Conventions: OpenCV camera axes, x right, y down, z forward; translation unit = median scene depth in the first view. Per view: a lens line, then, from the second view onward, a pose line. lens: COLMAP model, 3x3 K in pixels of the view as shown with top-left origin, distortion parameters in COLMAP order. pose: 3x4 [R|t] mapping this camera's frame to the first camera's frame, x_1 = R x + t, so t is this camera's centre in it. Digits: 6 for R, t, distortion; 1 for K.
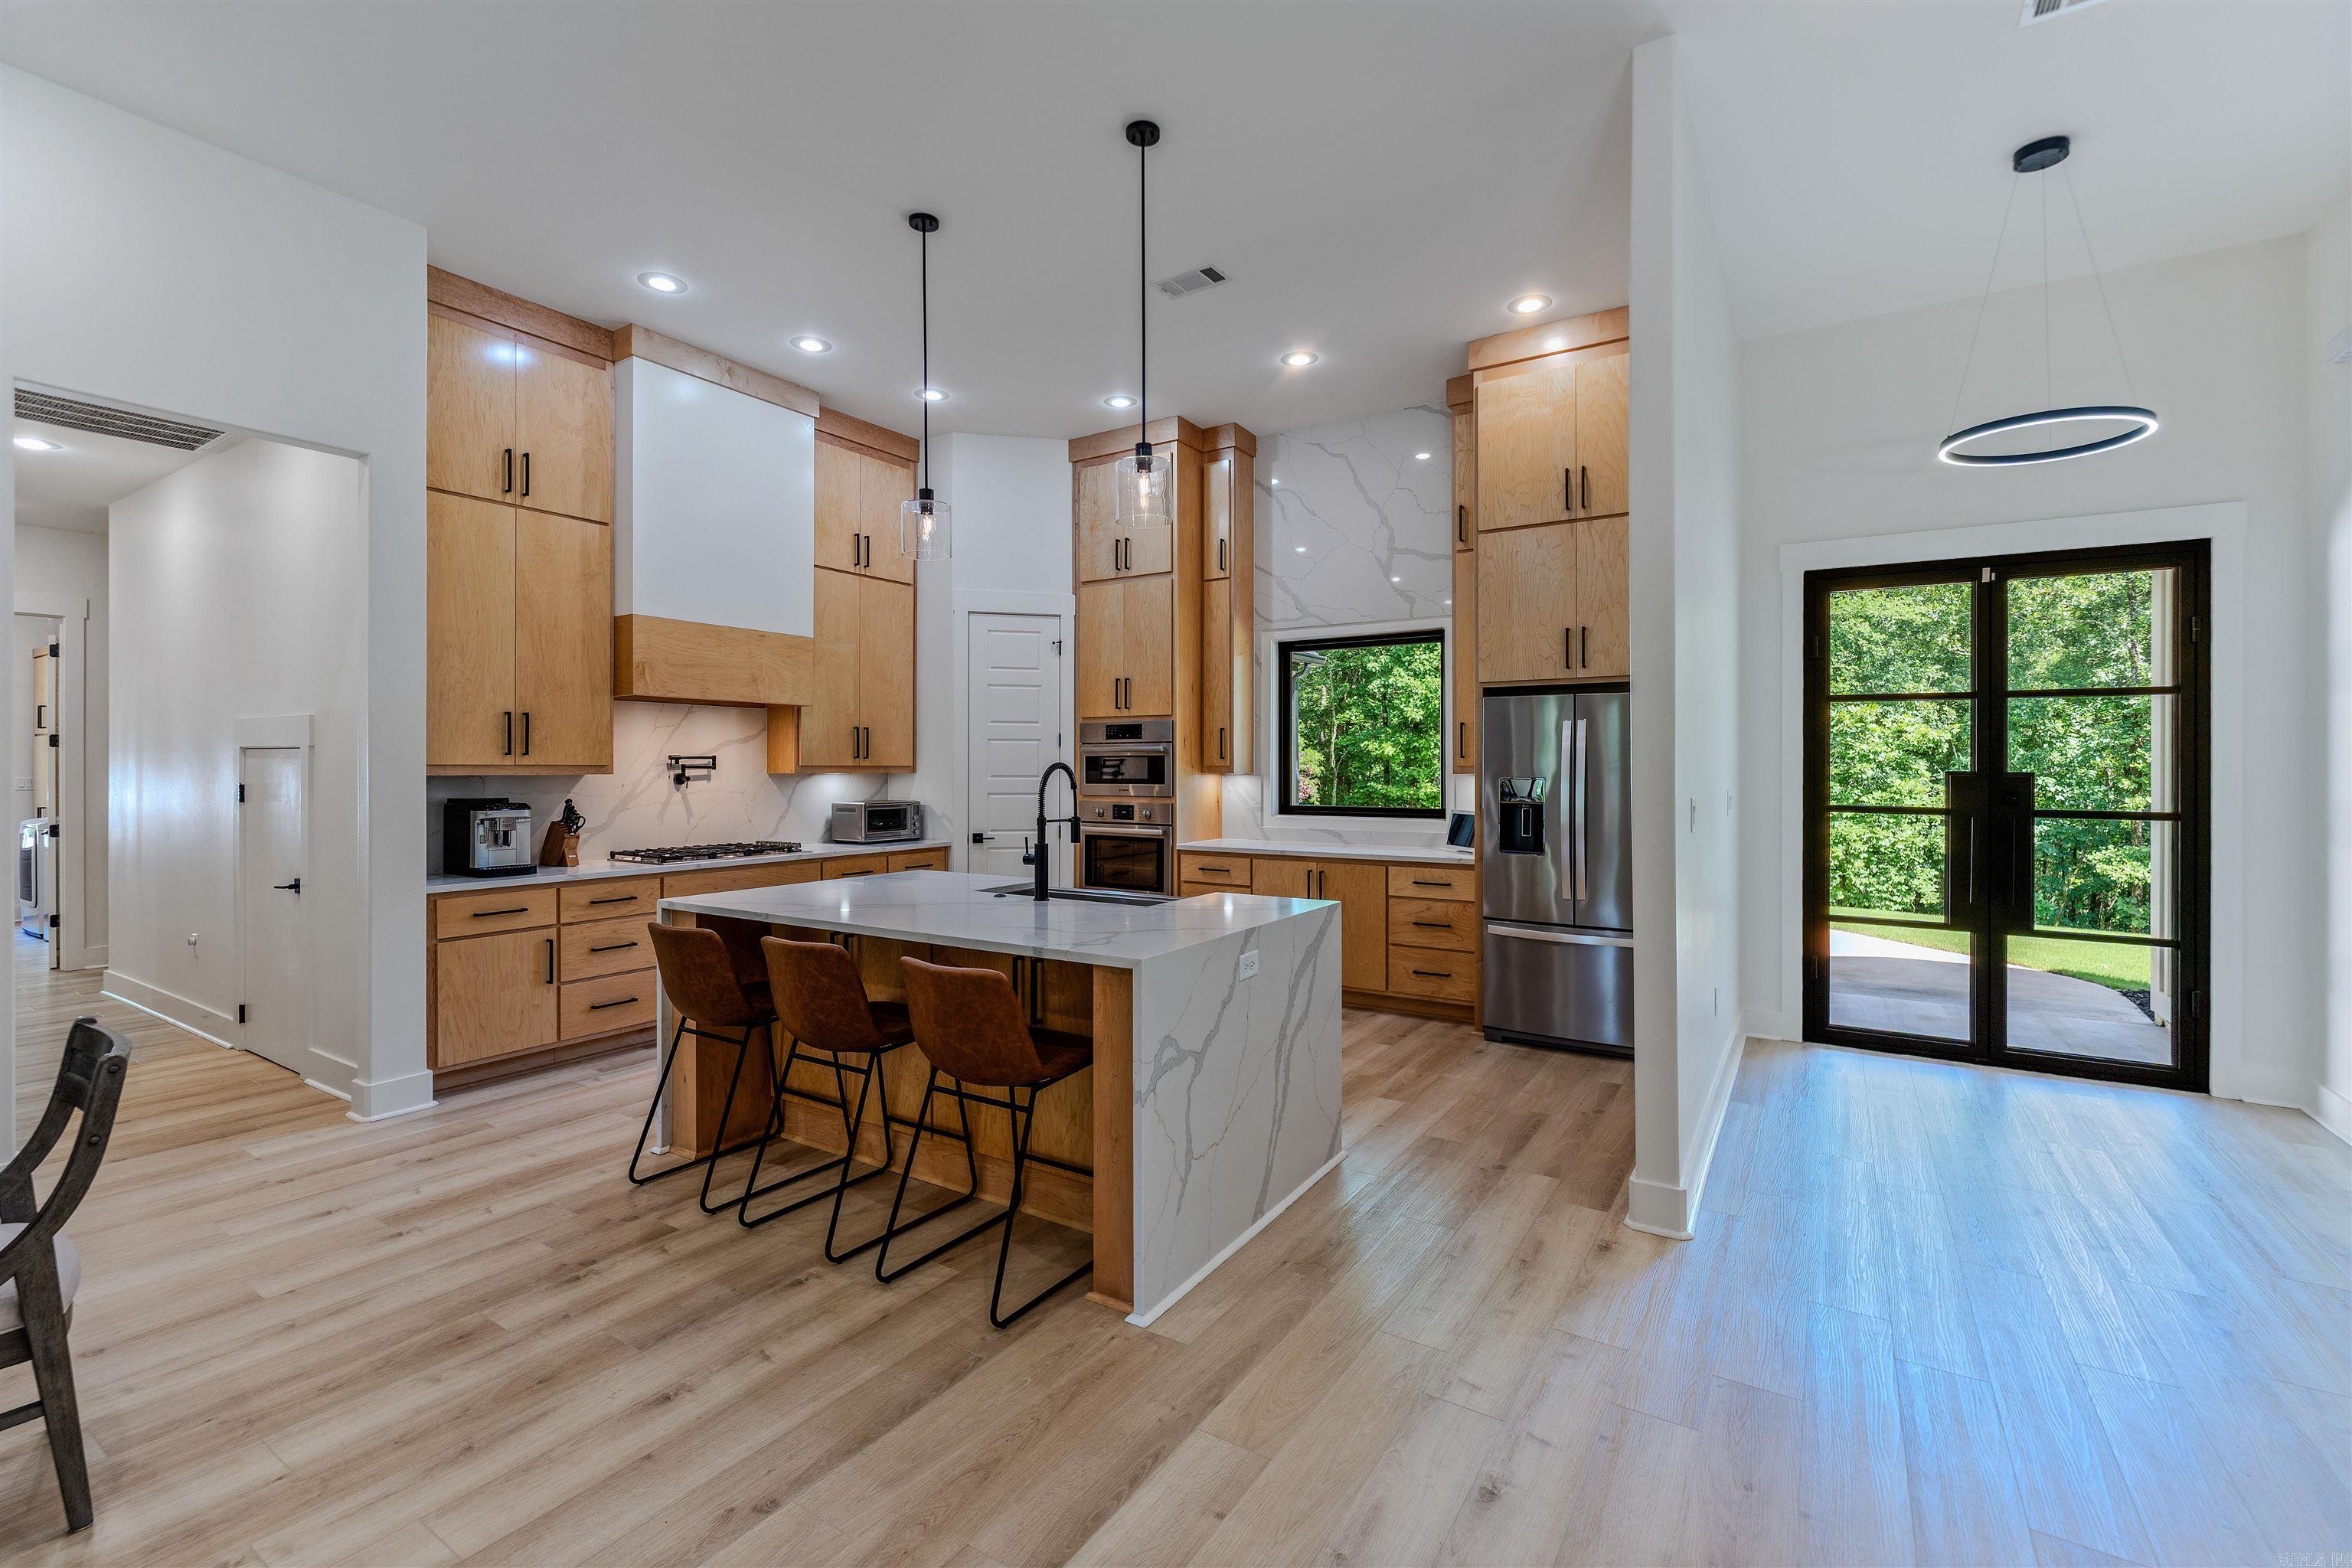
lens RADIAL K [[1012.5, 0, 1180.9], [0, 1012.5, 767.2], [0, 0, 1]] dist [0.001264, -0.000038]
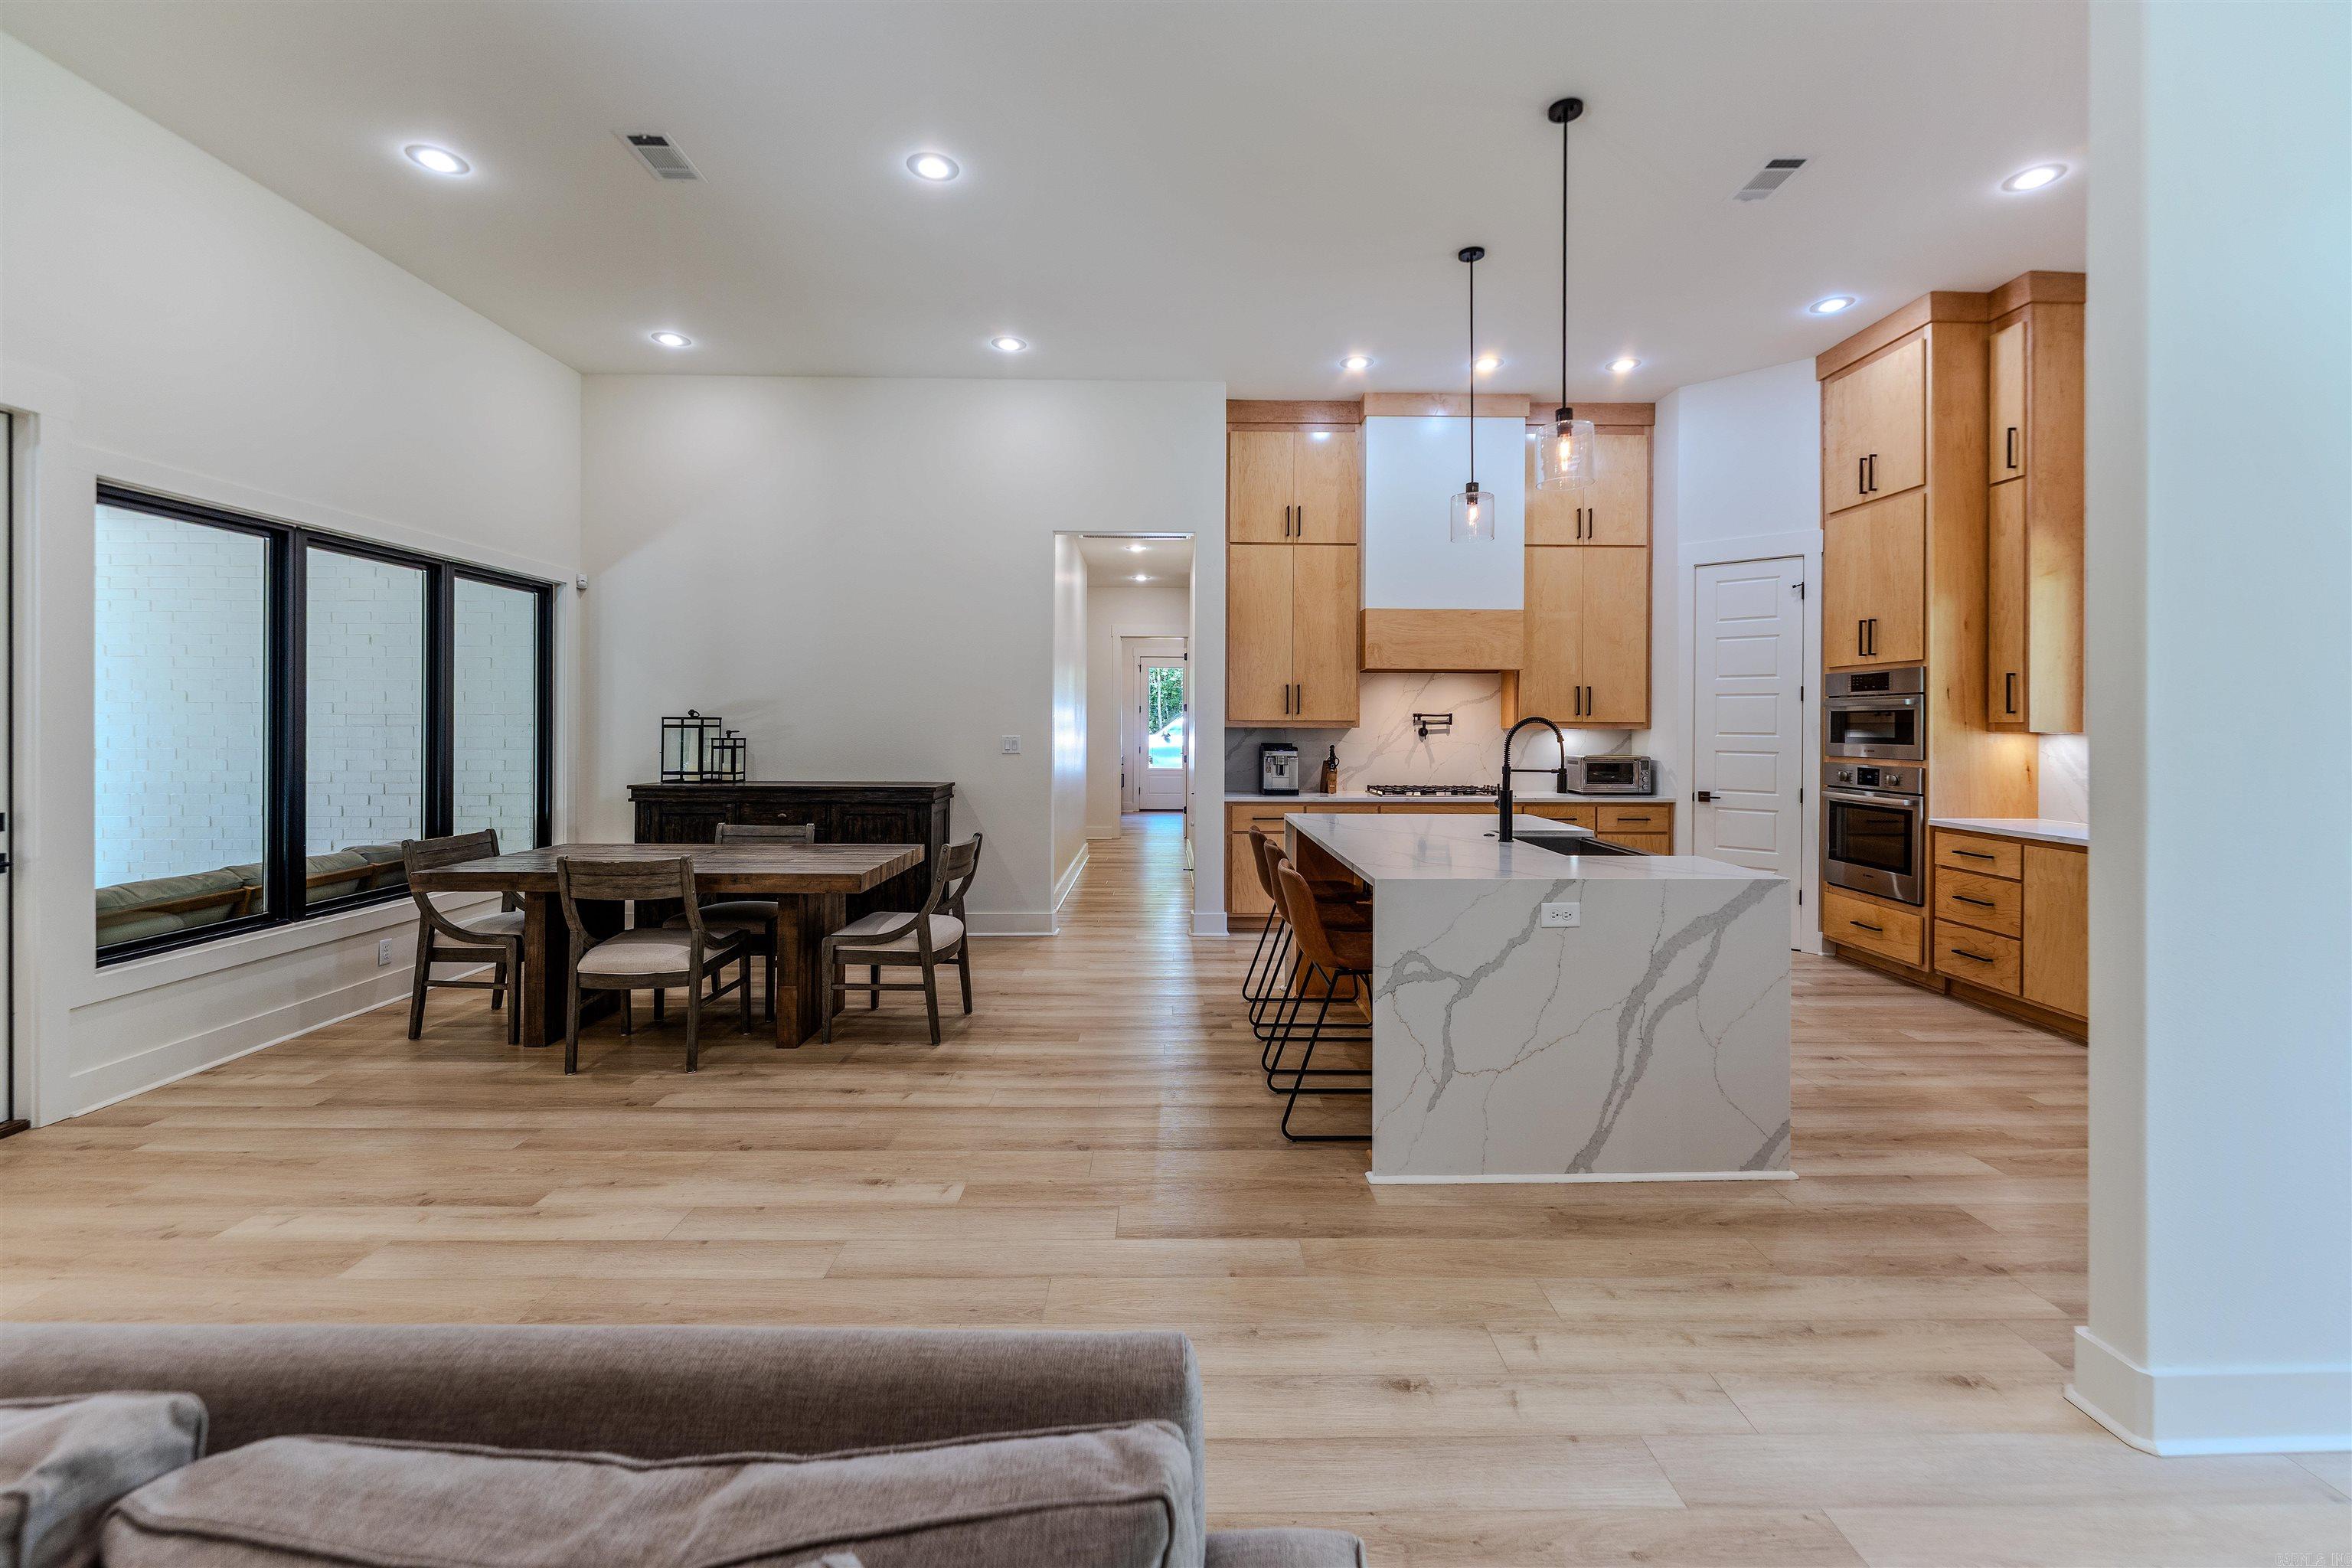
lens RADIAL K [[971.6, 0, 1179.2], [0, 971.6, 726.2], [0, 0, 1]] dist [-0.000975, -0.000274]
pose [[0.547606, 0.003837, -0.836727, 0.380398], [-0.004110, 0.999990, 0.001895, 0.003390], [0.836726, 0.002401, 0.547616, 0.082675]]
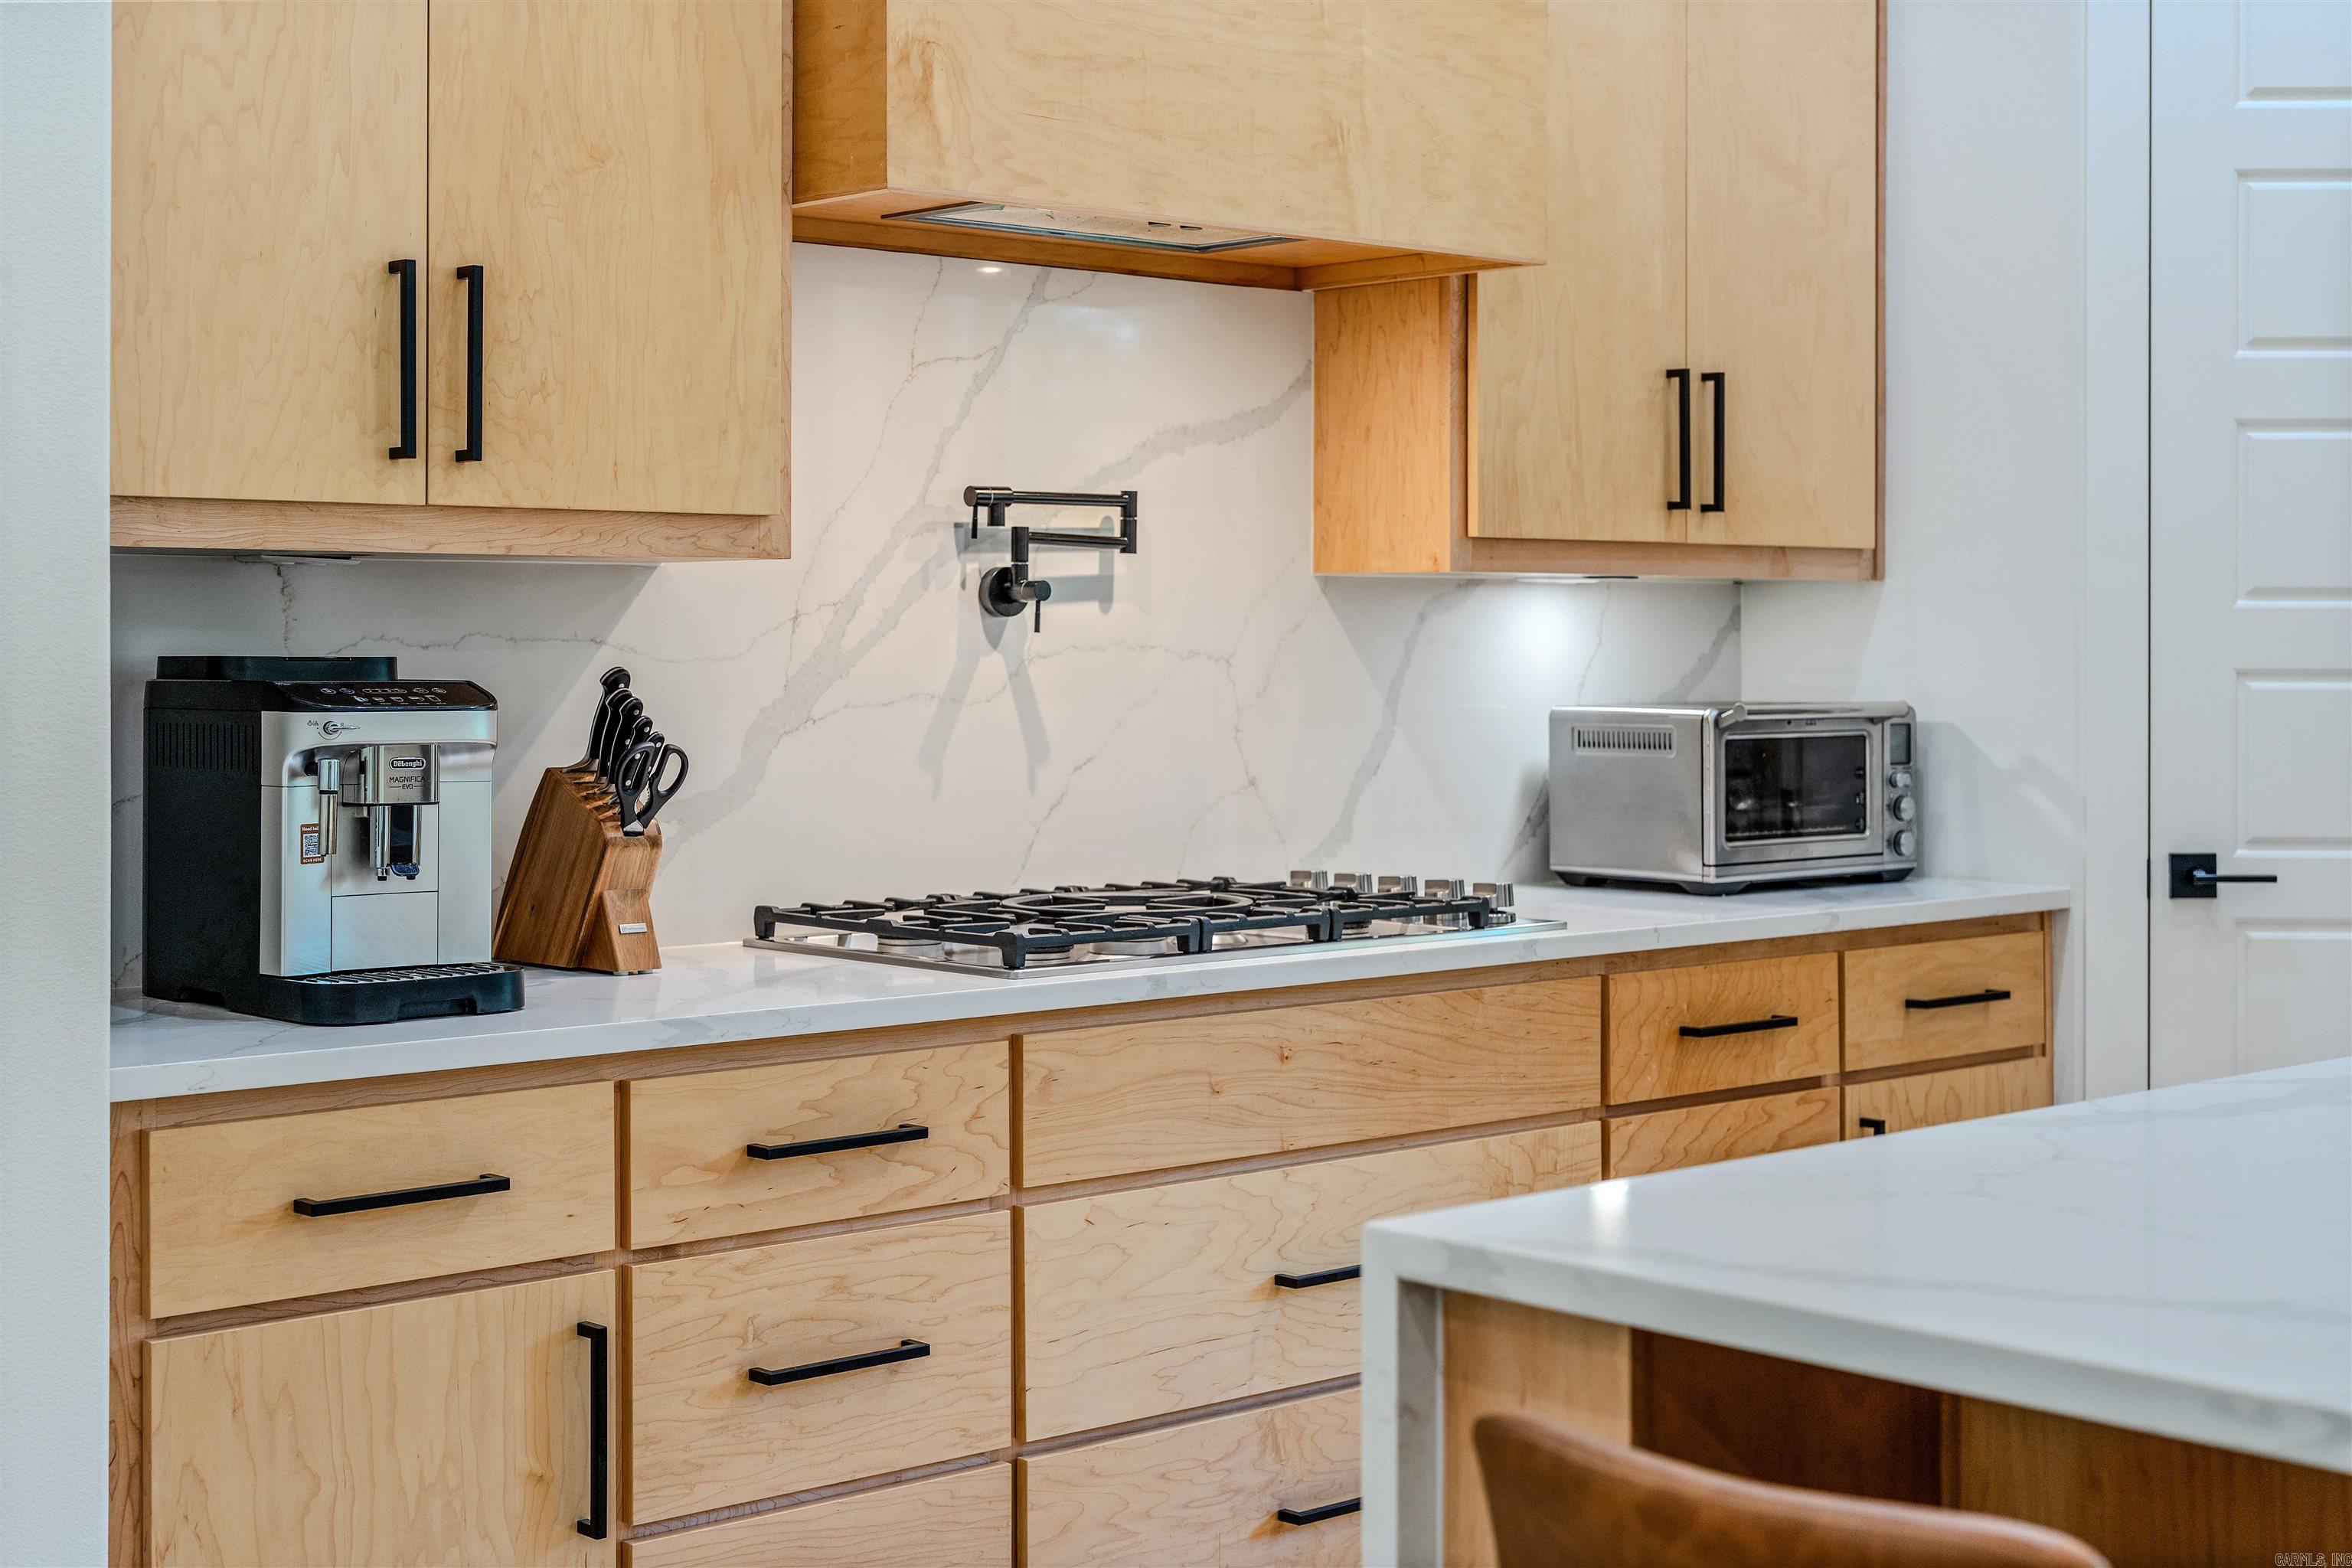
lens RADIAL K [[3288.4, 0, 1176.0], [0, 3288.4, 619.4], [0, 0, 1]] dist [-0.007406, 0.021351]
pose [[0.962306, 0.000053, -0.271970, -0.273521], [-0.001203, 0.999991, -0.004064, 0.022228], [0.271967, 0.004238, 0.962297, 0.319857]]
